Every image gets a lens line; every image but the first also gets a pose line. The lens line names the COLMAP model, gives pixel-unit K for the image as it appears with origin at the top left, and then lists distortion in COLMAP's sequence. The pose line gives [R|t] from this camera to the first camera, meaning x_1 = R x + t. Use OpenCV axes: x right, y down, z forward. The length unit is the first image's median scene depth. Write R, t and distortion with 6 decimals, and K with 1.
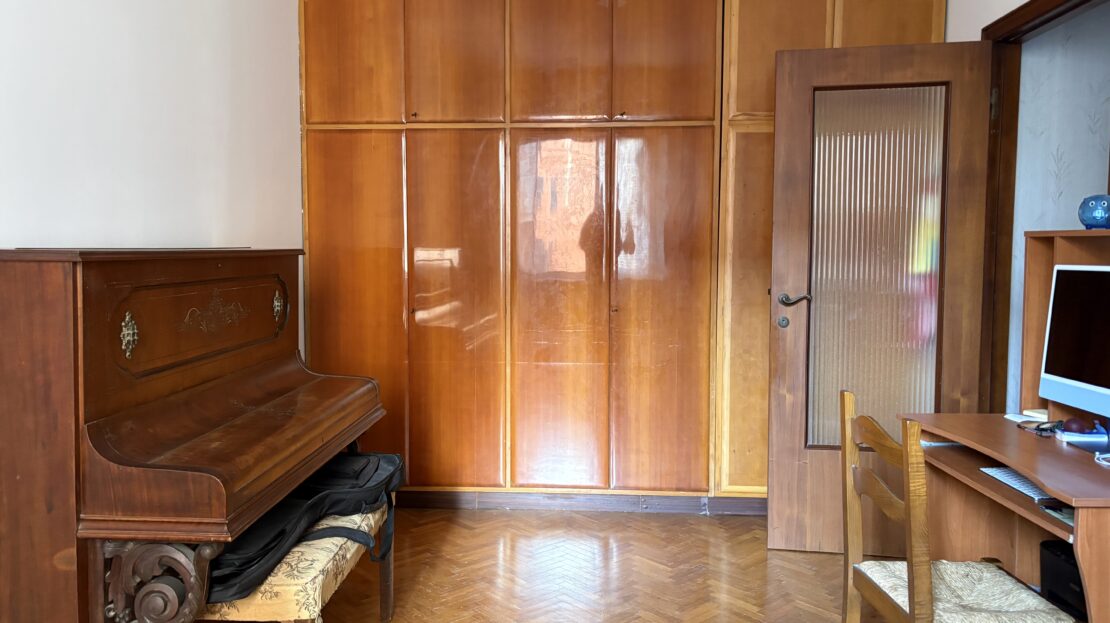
lens RADIAL K [[849.4, 0, 555.6], [0, 849.4, 310.3], [0, 0, 1]] dist [0.053650, -0.045223]
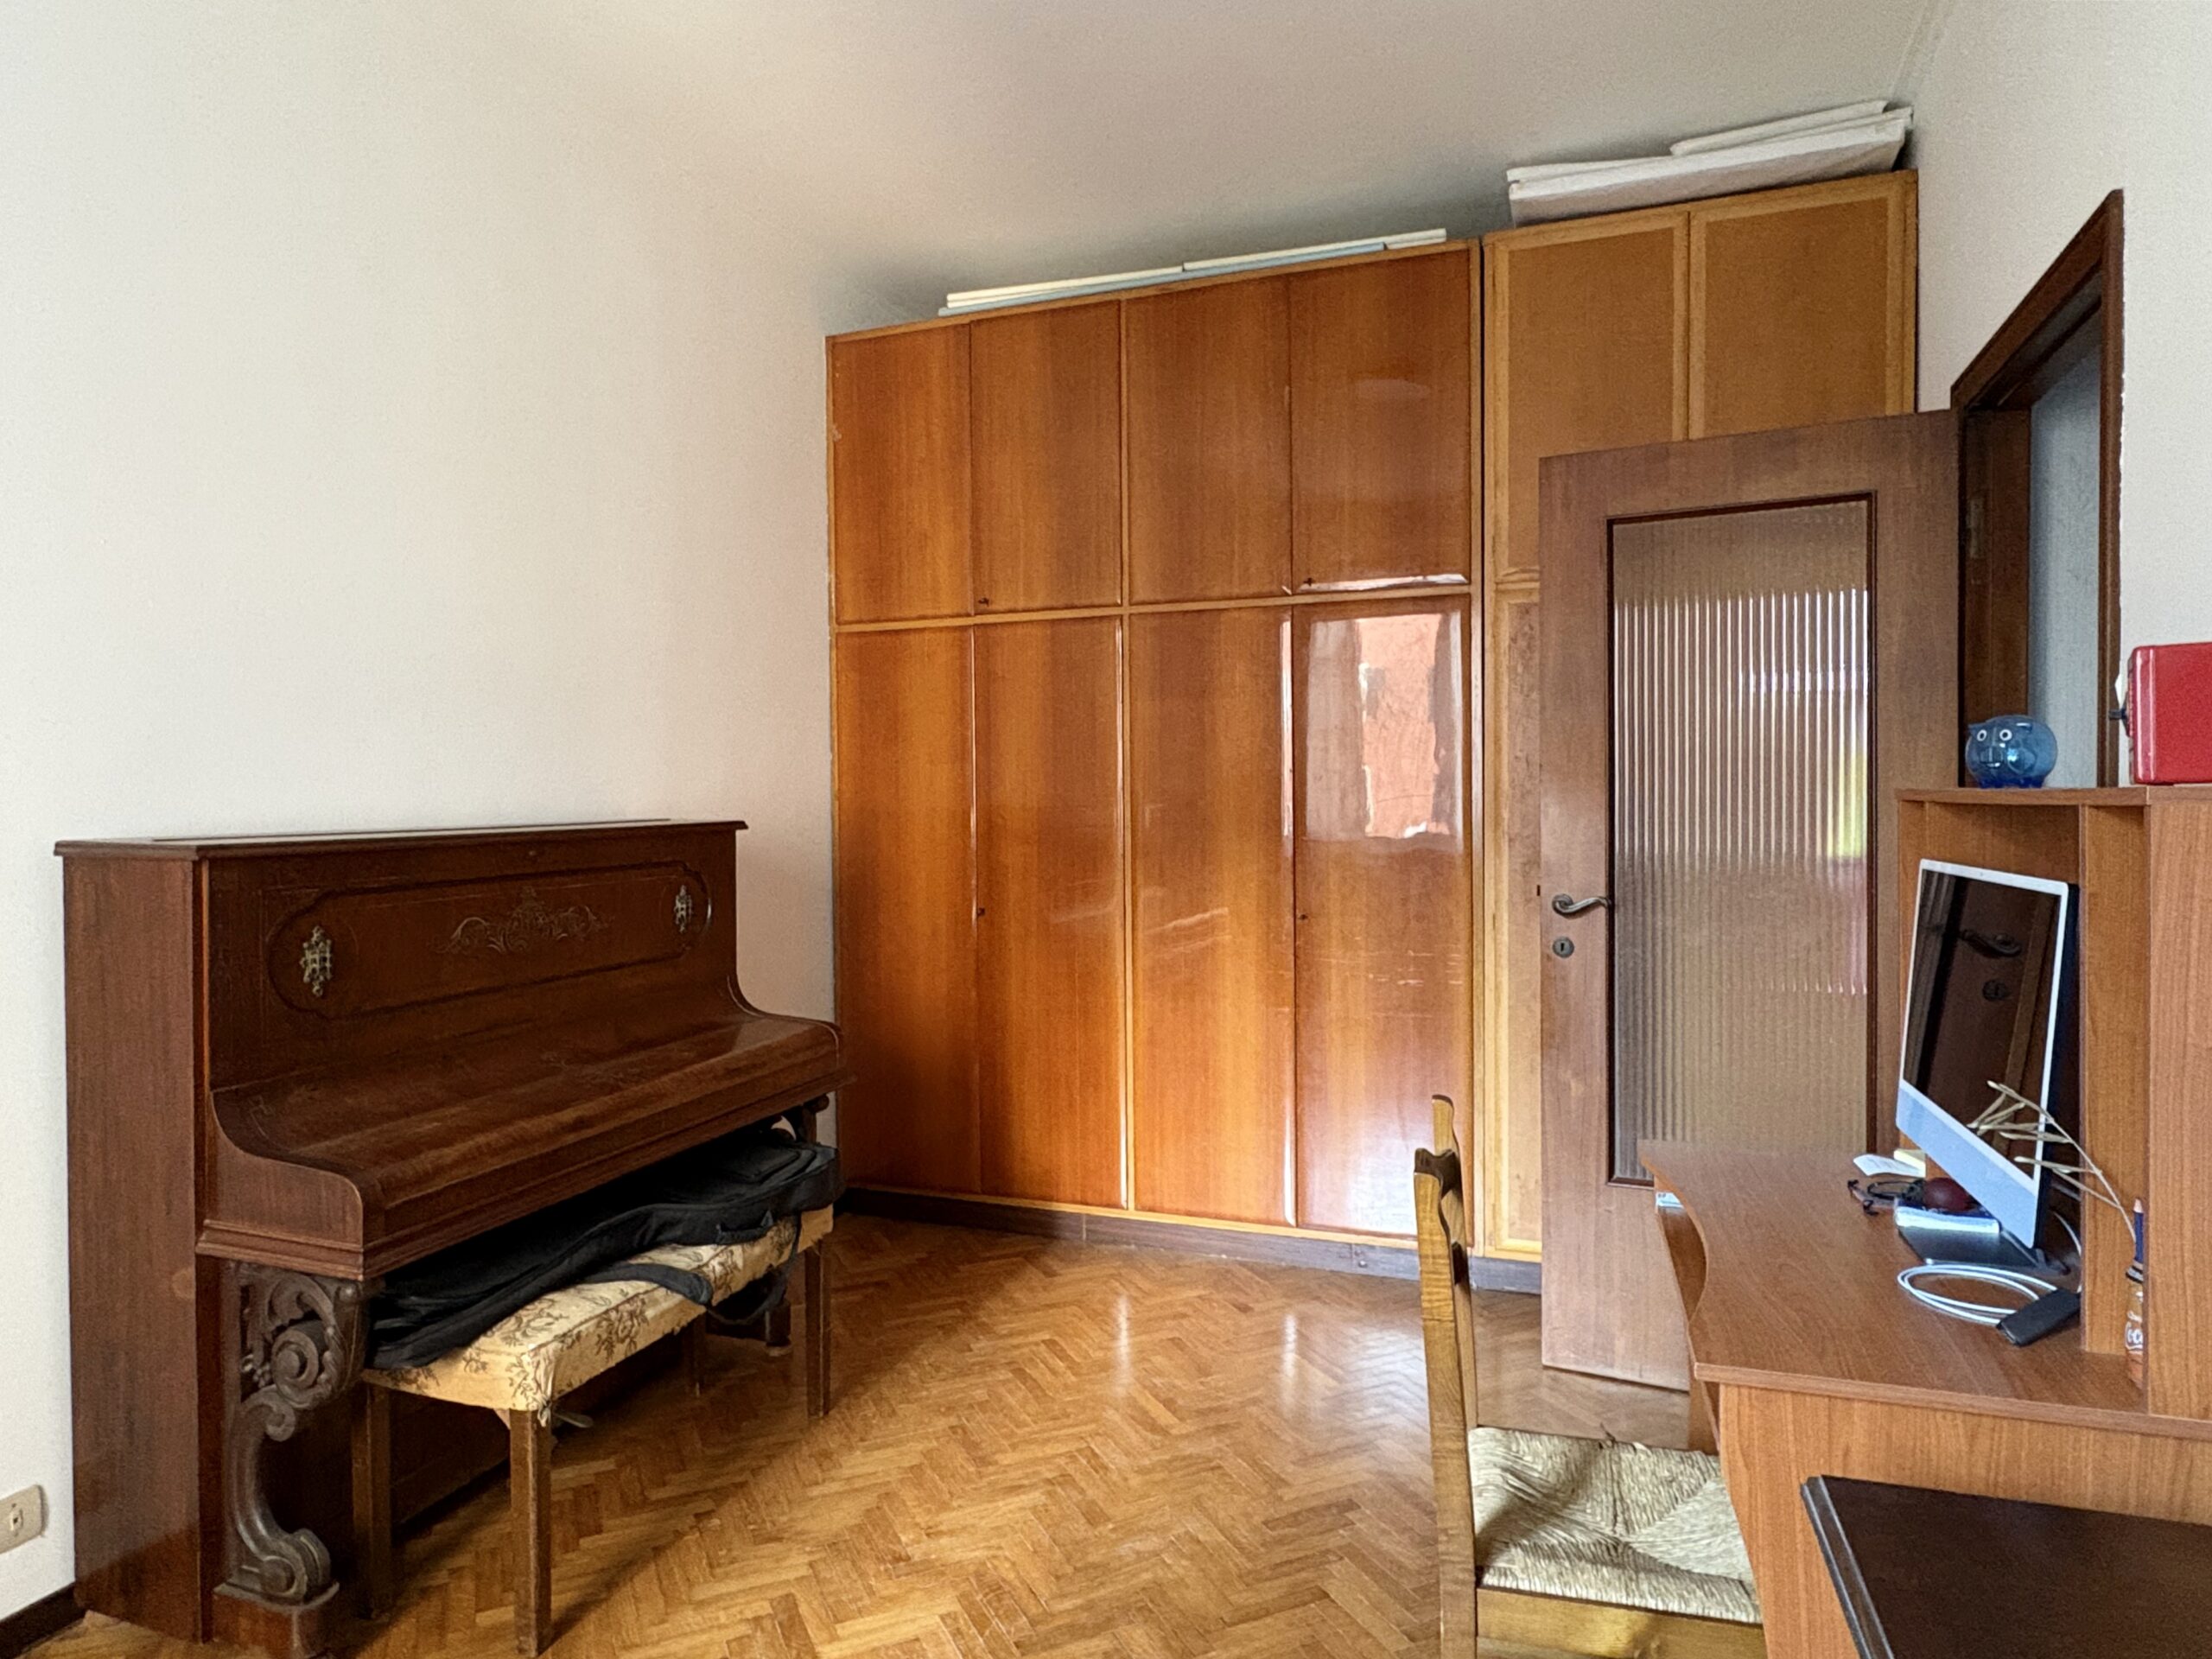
lens RADIAL K [[1370.3, 0, 1100.7], [0, 1370.3, 829.9], [0, 0, 1]] dist [-0.000990, 0.003820]
pose [[0.953205, -0.002534, -0.302313, 0.251611], [-0.010640, 0.999064, -0.041920, -0.021203], [0.302137, 0.043175, 0.952286, 0.075901]]
